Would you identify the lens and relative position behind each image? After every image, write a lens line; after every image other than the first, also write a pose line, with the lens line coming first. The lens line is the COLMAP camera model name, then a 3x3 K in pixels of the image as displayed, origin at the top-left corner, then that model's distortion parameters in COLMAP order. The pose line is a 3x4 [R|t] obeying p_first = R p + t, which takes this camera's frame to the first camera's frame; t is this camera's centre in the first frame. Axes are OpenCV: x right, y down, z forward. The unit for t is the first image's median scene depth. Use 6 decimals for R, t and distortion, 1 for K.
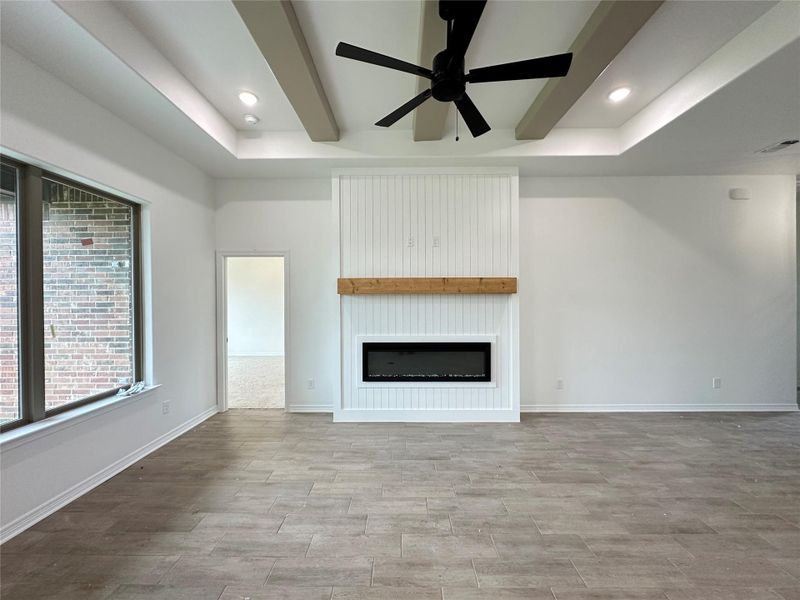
lens RADIAL K [[318.9, 0, 398.8], [0, 318.9, 300.0], [0, 0, 1]] dist [-0.002020, 0.000052]
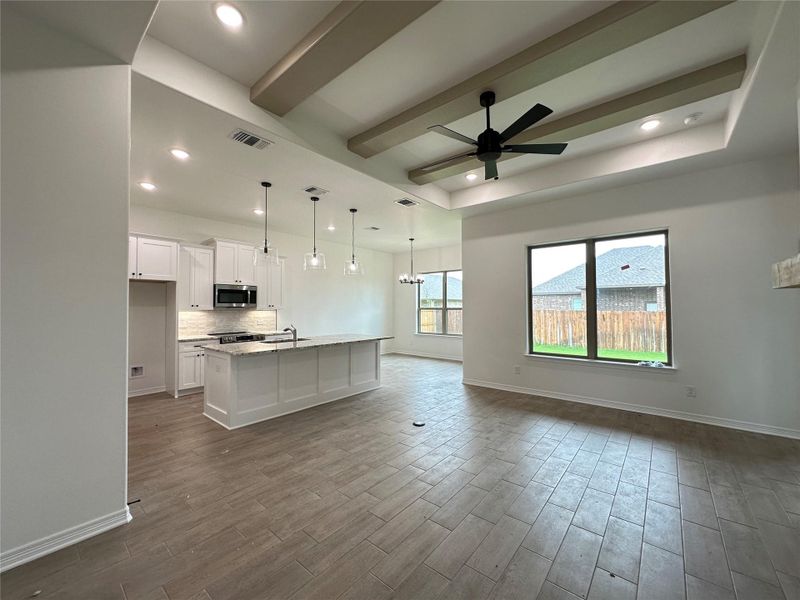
lens RADIAL K [[318.9, 0, 398.8], [0, 318.9, 300.0], [0, 0, 1]] dist [-0.002020, 0.000052]
pose [[-0.634043, -0.011930, -0.773205, 0.790144], [0.004444, 0.999808, -0.019070, 0.012276], [0.773285, -0.015527, -0.633869, 0.824157]]
